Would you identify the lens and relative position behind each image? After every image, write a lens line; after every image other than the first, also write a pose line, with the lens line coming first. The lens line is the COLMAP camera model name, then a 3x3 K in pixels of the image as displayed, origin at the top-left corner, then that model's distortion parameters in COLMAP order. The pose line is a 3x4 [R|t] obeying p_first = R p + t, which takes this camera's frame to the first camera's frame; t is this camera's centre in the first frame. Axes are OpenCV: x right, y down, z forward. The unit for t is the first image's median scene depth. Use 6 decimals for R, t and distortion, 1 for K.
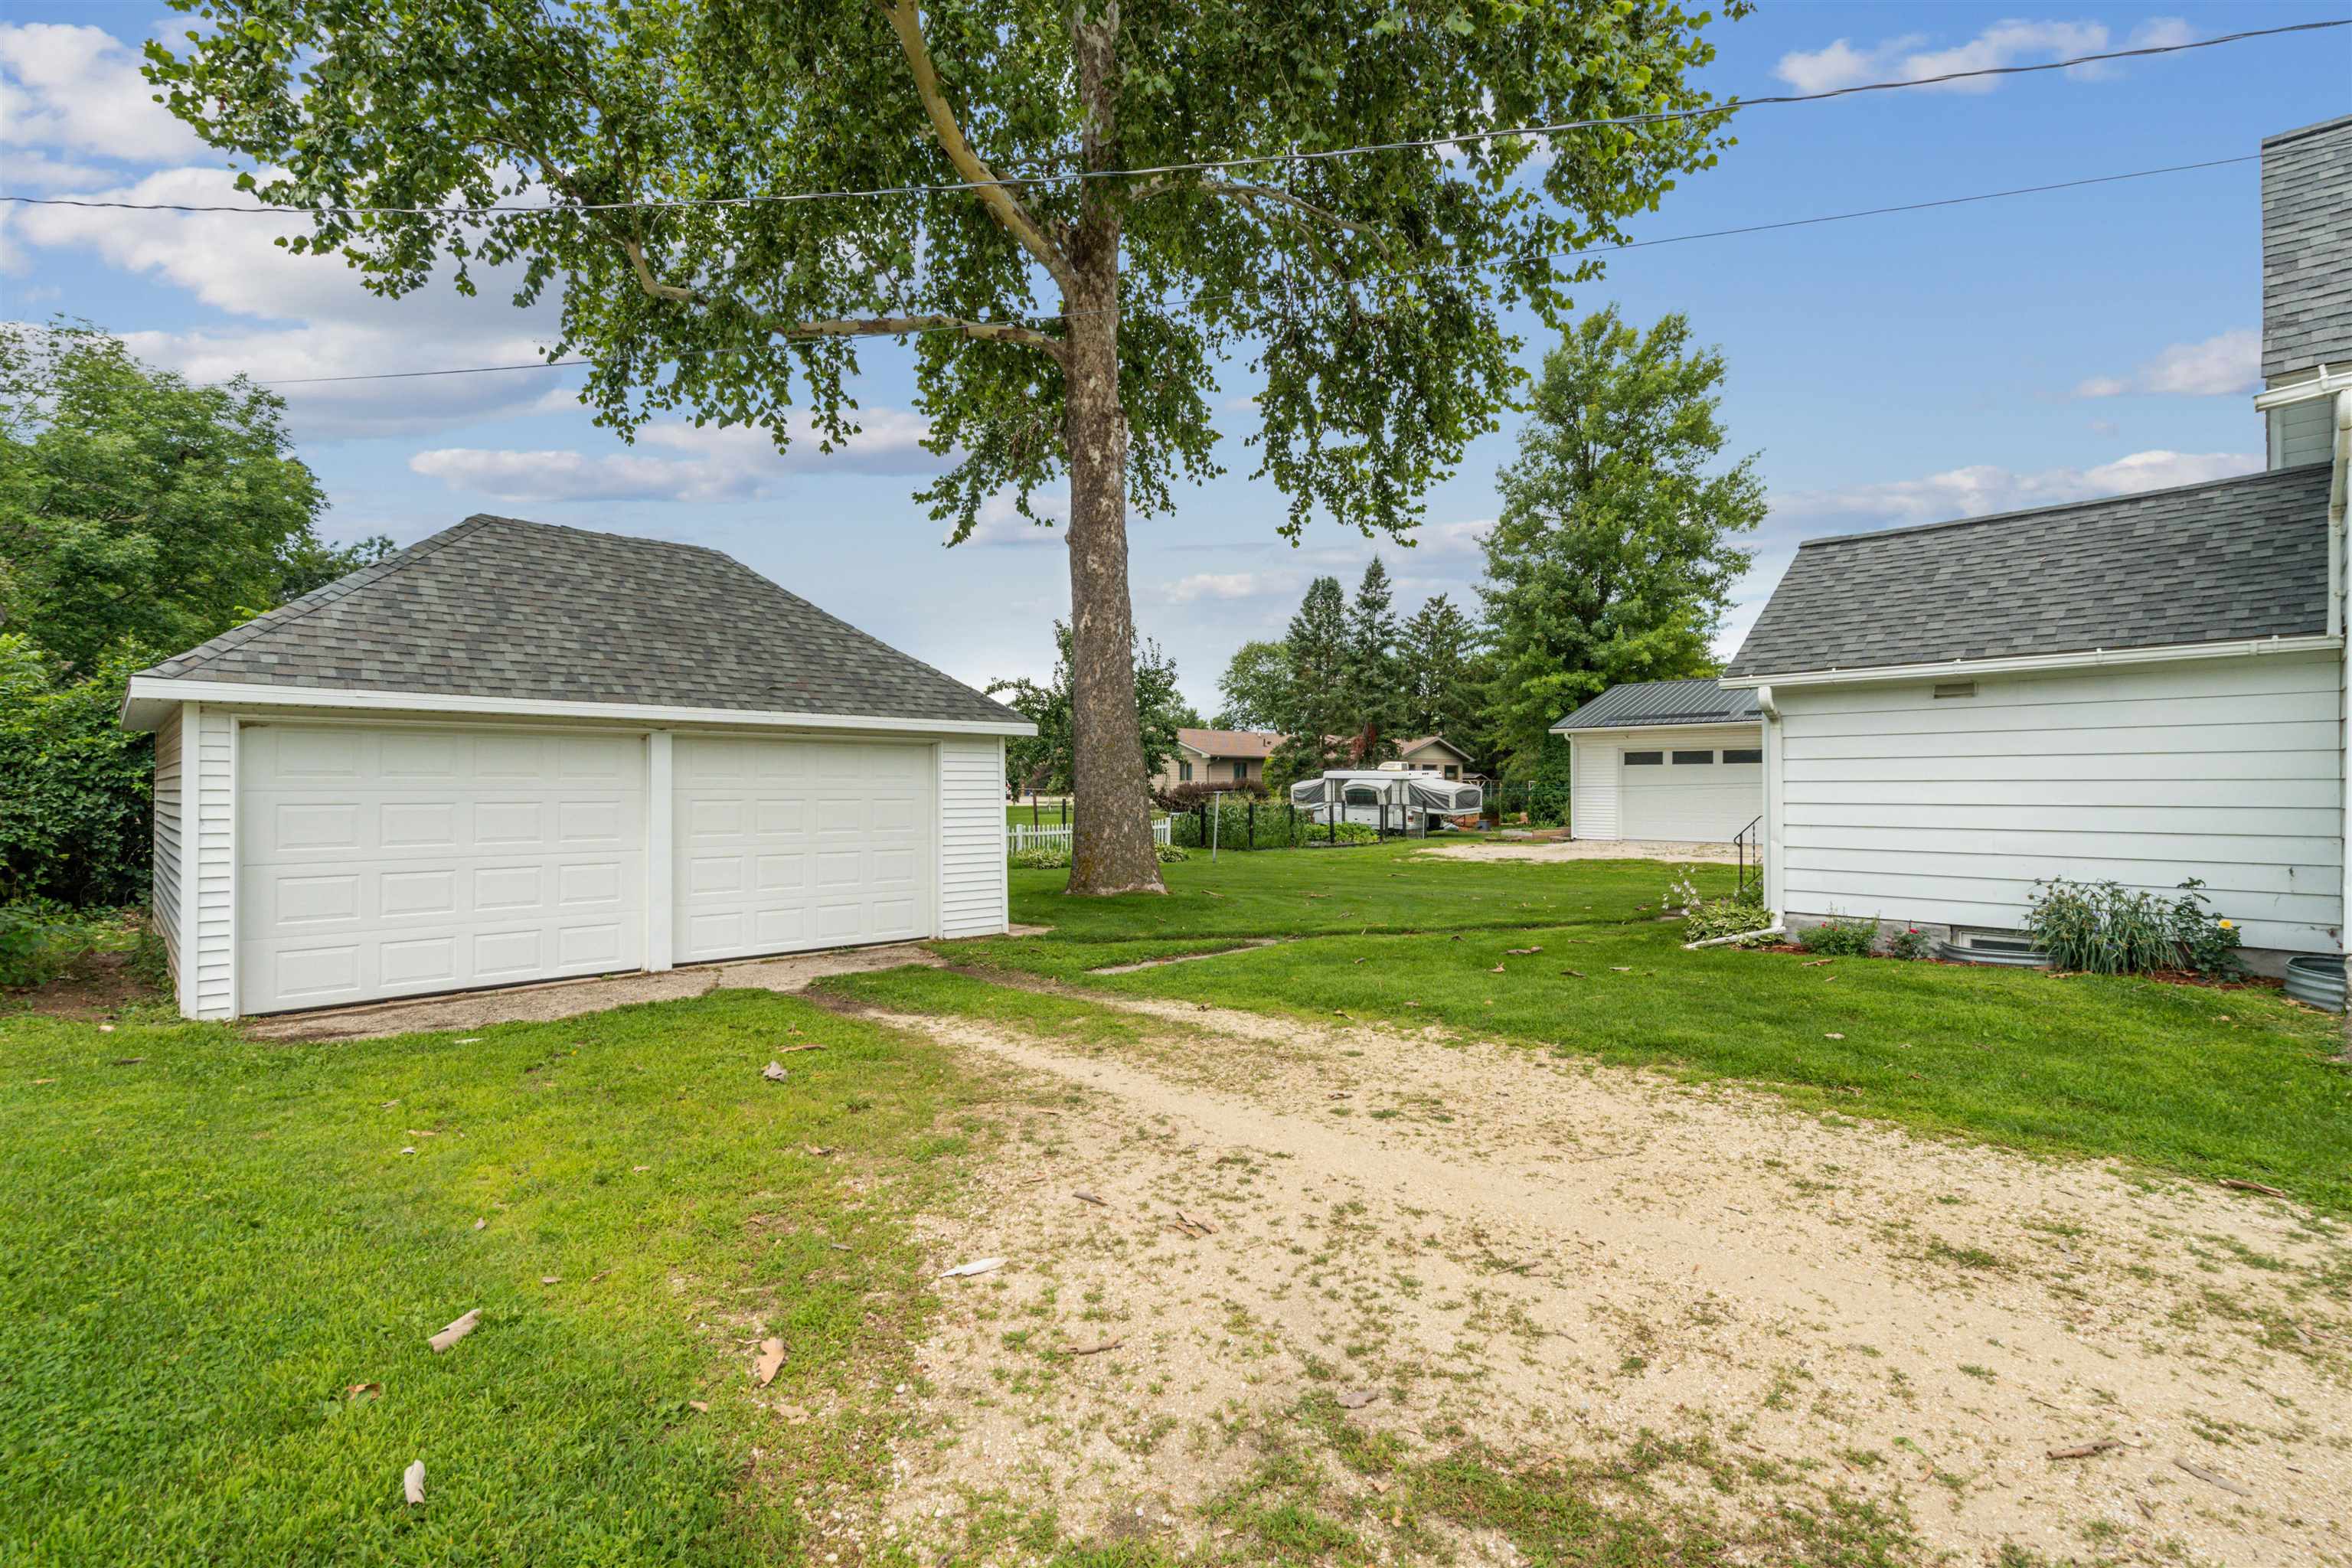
lens RADIAL K [[1082.1, 0, 1176.8], [0, 1082.1, 766.8], [0, 0, 1]] dist [0.001553, 0.000193]
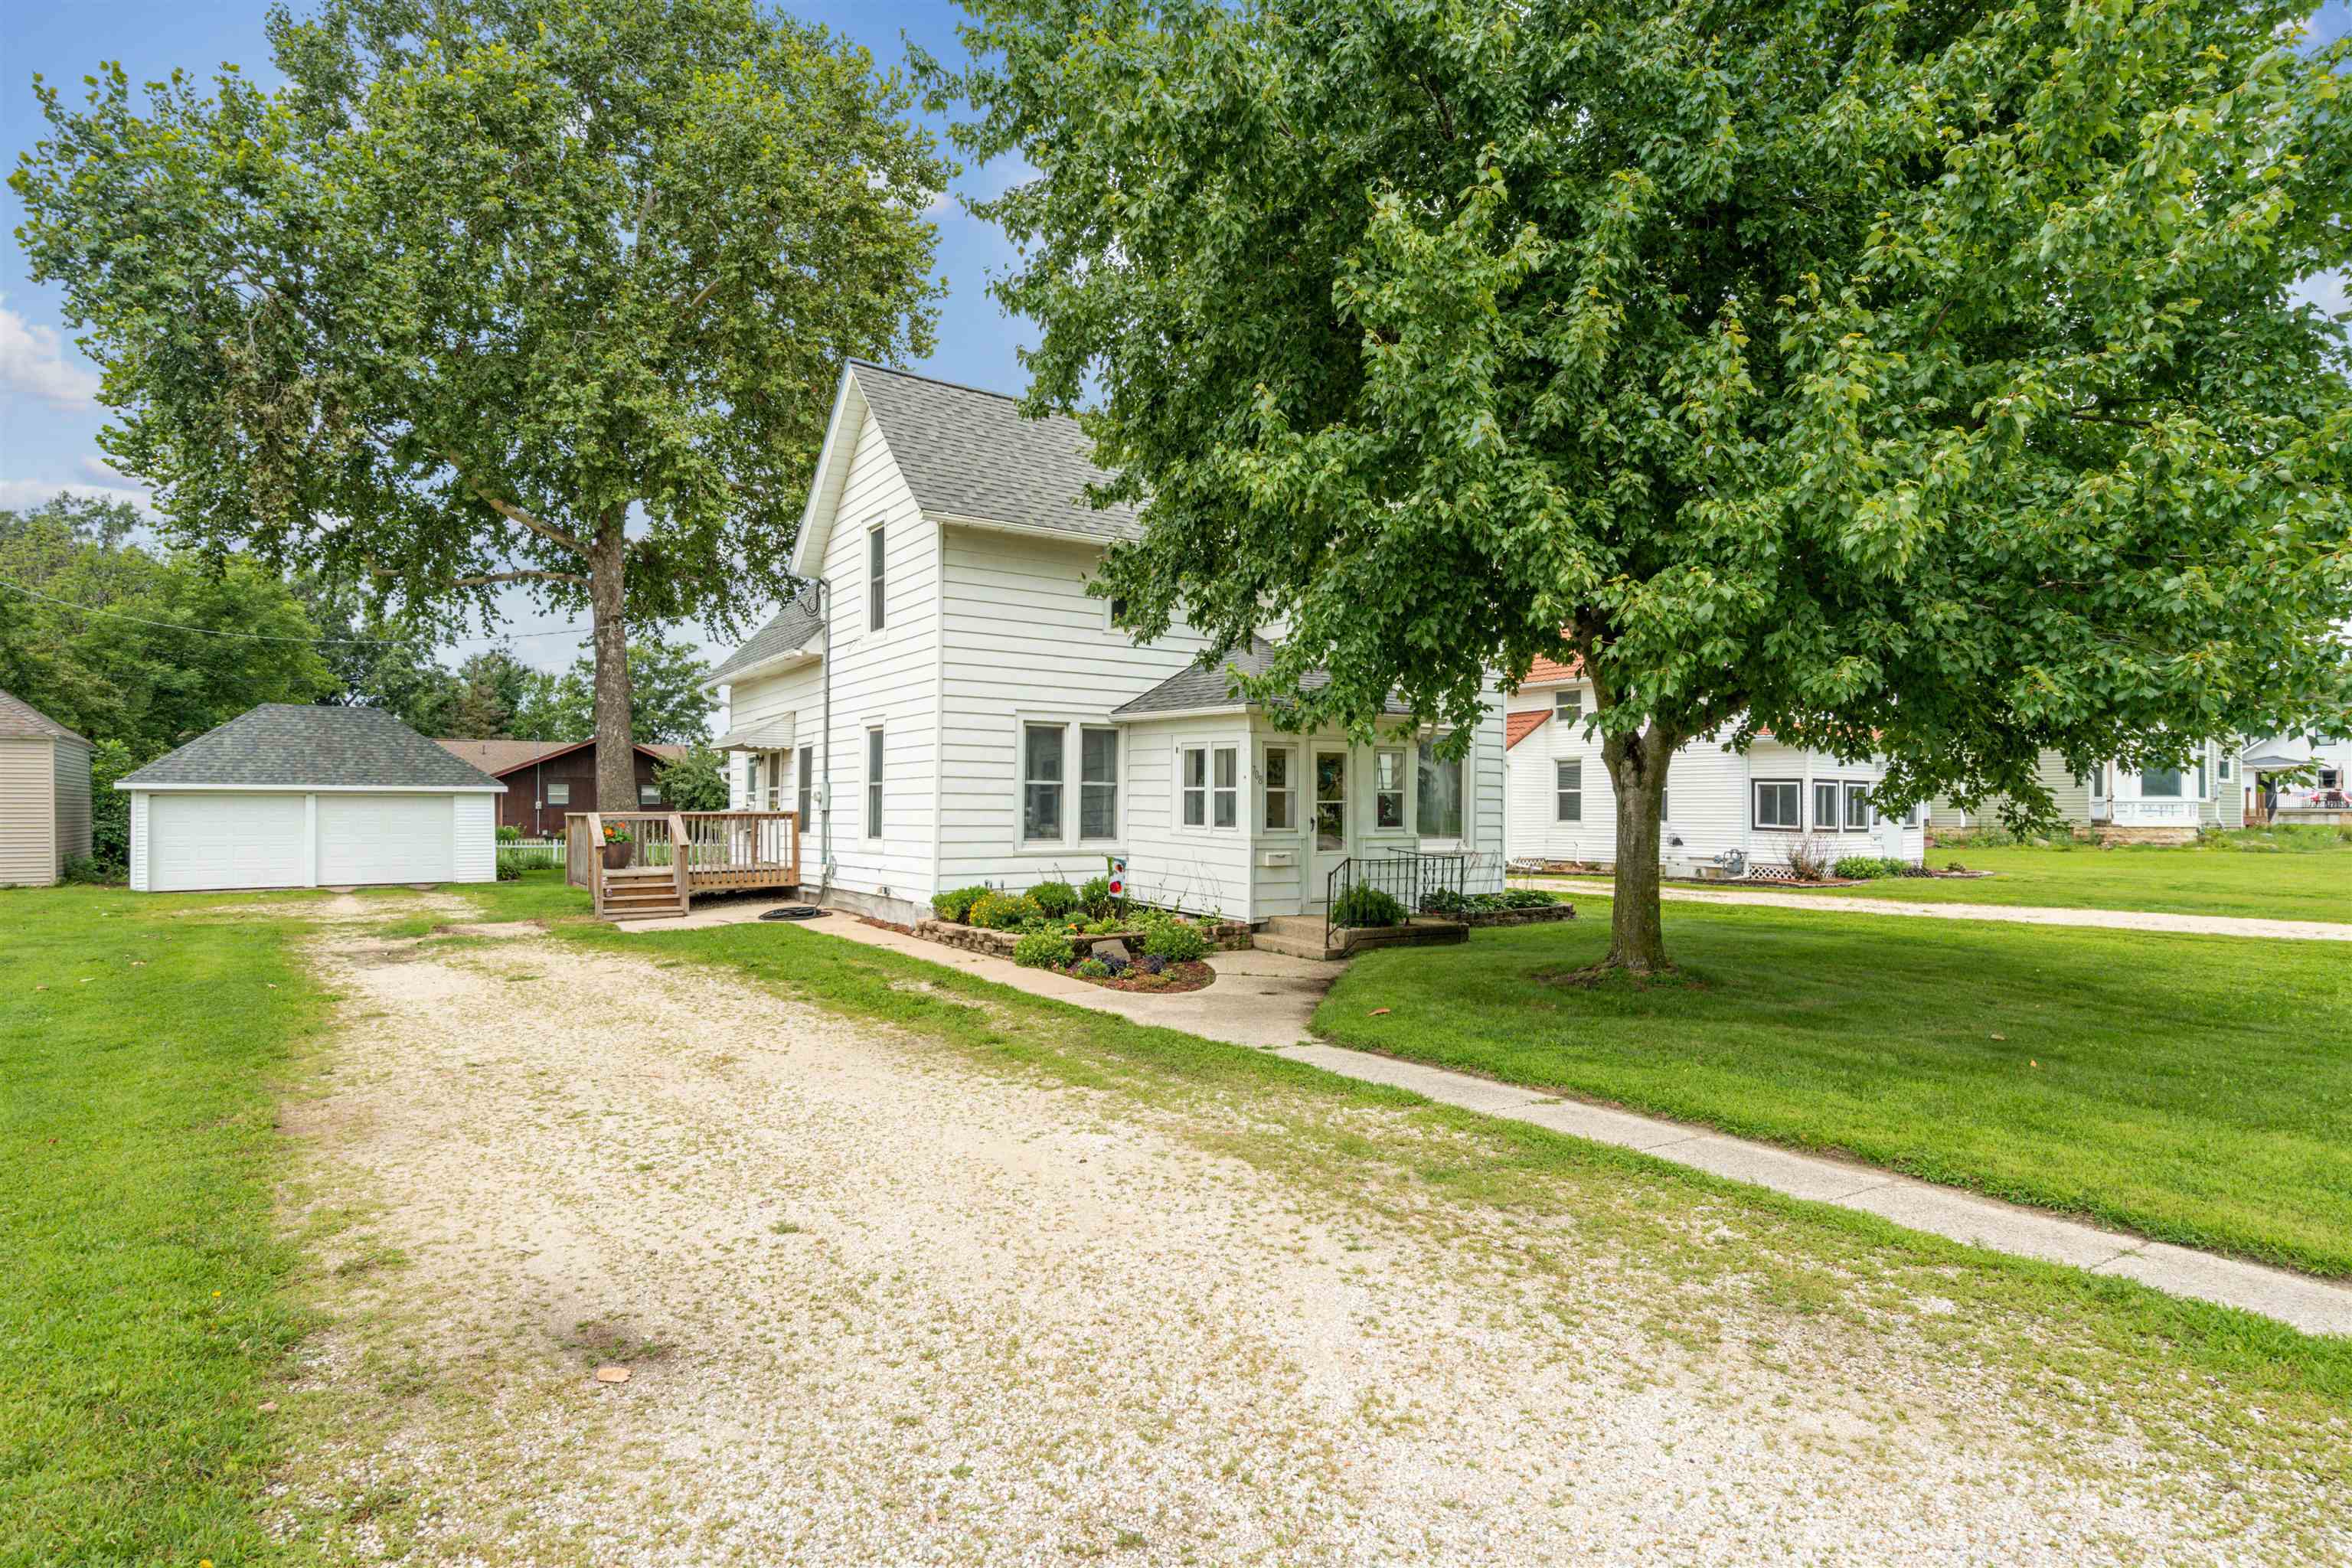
lens RADIAL K [[1193.6, 0, 1178.2], [0, 1193.6, 804.2], [0, 0, 1]] dist [0.002366, 0.000384]
pose [[0.989999, -0.001825, -0.141063, 1.569297], [0.004237, 0.999850, 0.016800, -0.037613], [0.141011, -0.017229, 0.989858, -1.218790]]
